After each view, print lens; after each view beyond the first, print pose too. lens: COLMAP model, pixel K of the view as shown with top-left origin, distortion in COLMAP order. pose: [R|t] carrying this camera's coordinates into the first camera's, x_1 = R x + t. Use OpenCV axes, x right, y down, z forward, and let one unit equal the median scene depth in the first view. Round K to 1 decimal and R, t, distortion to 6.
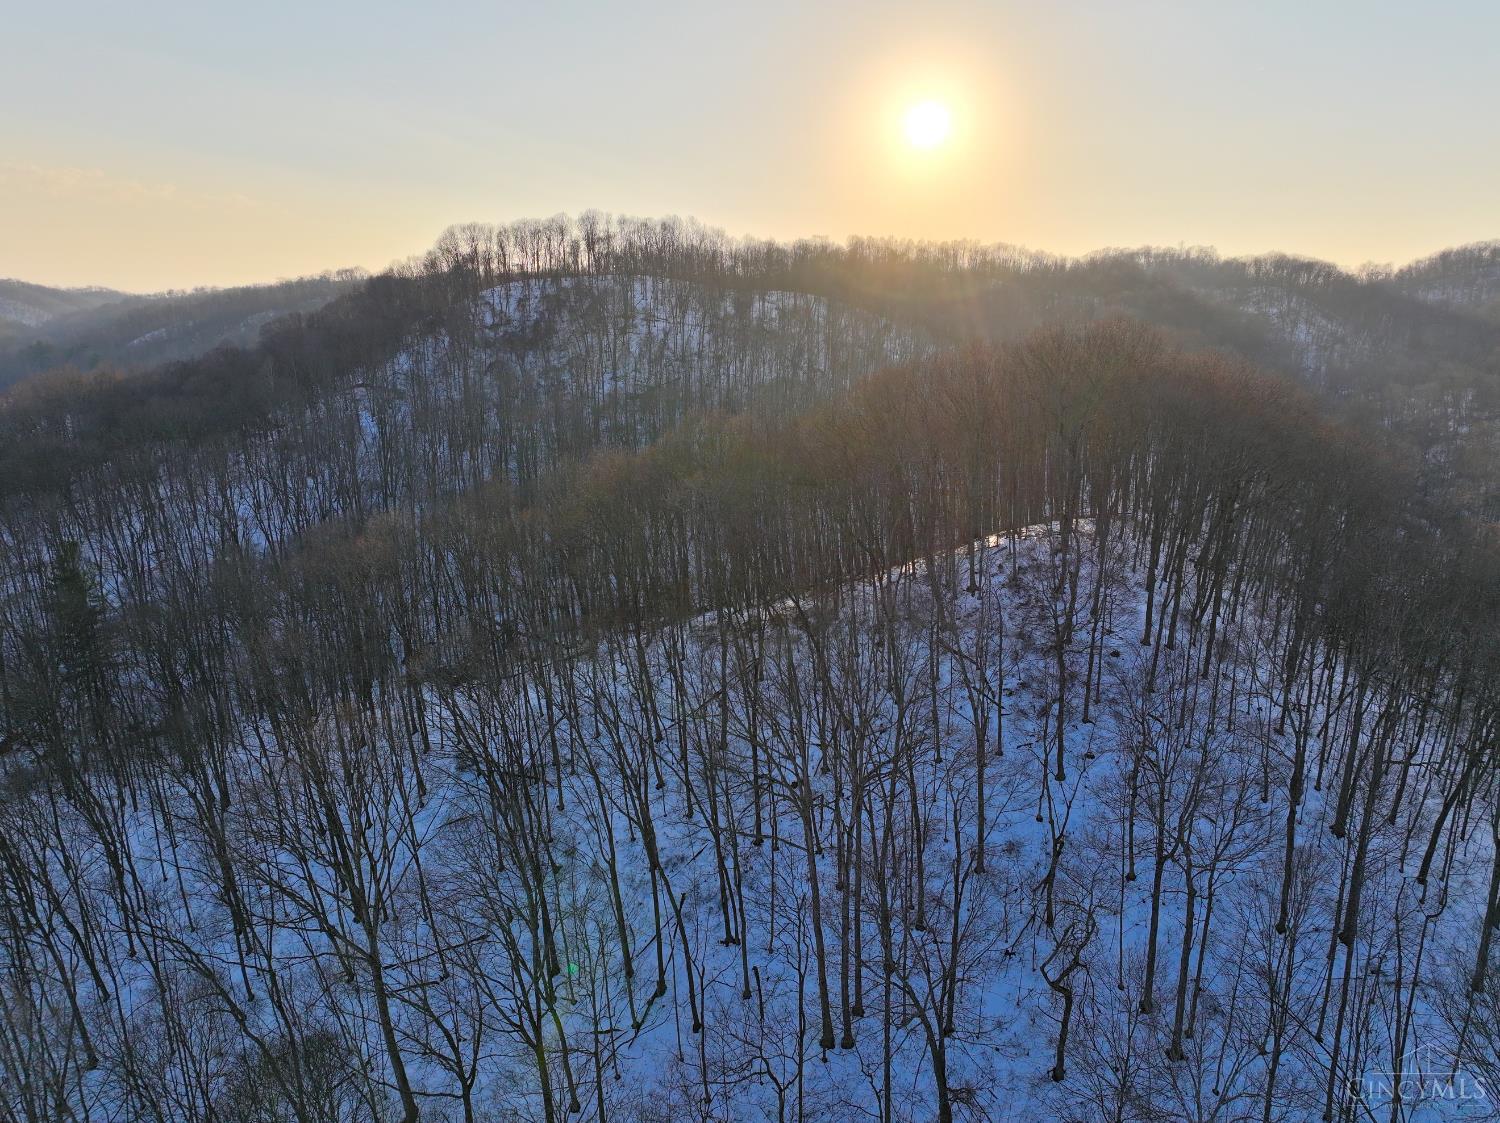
lens RADIAL K [[1042.5, 0, 752.4], [0, 1042.5, 566.0], [0, 0, 1]] dist [0.000224, 0.010627]
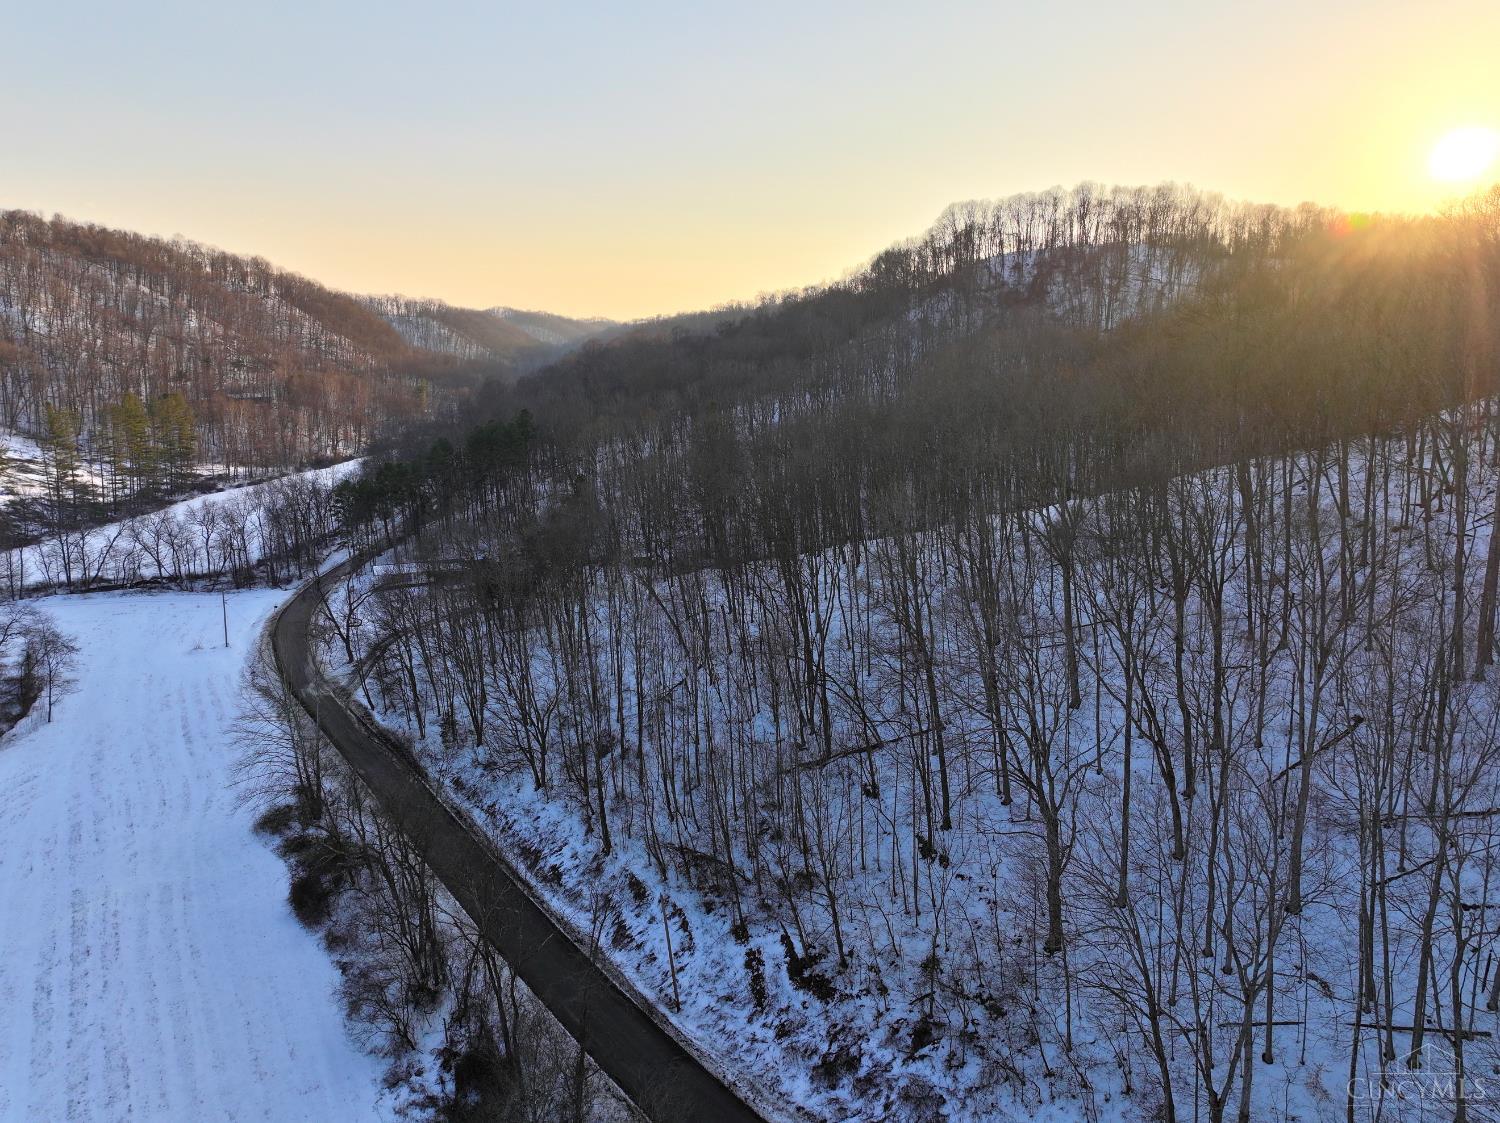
lens RADIAL K [[1042.5, 0, 751.2], [0, 1042.5, 556.4], [0, 0, 1]] dist [0.000224, 0.010627]
pose [[0.923981, 0.067203, -0.376488, -0.045112], [-0.081675, 0.996403, -0.022588, 0.081160], [0.373615, 0.051620, 0.926146, -0.068133]]
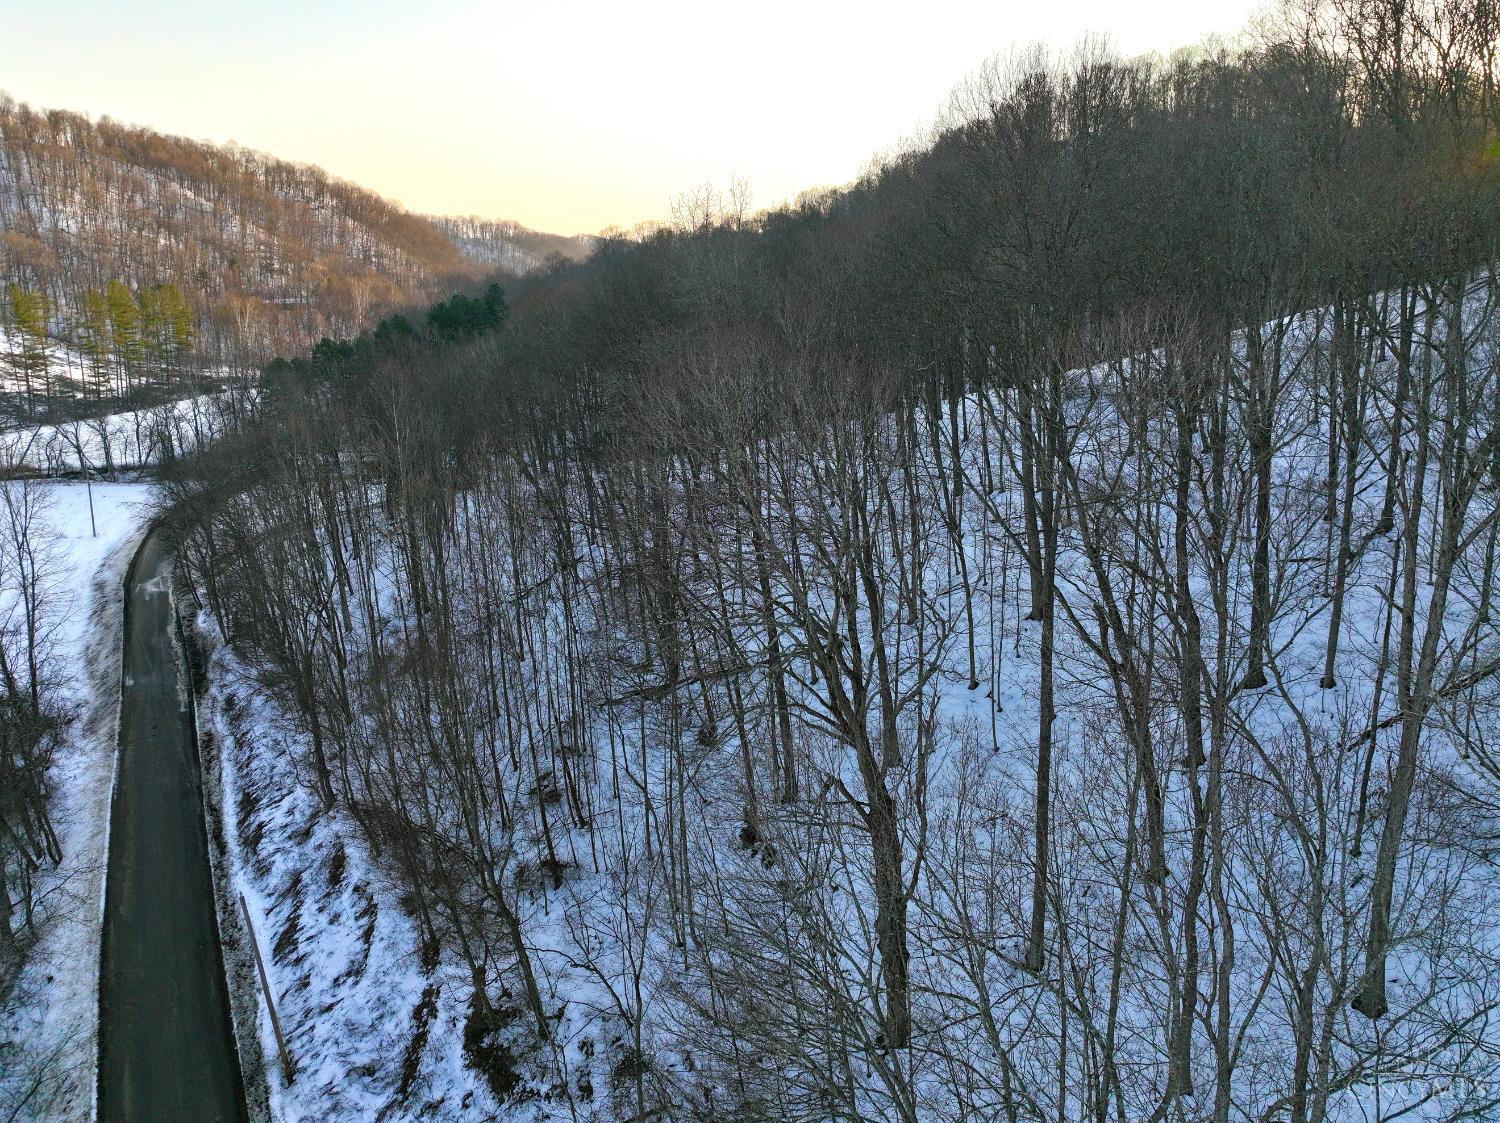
lens RADIAL K [[1042.5, 0, 751.5], [0, 1042.5, 566.2], [0, 0, 1]] dist [0.000224, 0.010627]
pose [[0.888010, 0.118030, -0.444418, -0.033176], [-0.105633, 0.993010, 0.052658, 0.094223], [0.447527, 0.000184, 0.894270, 0.038787]]
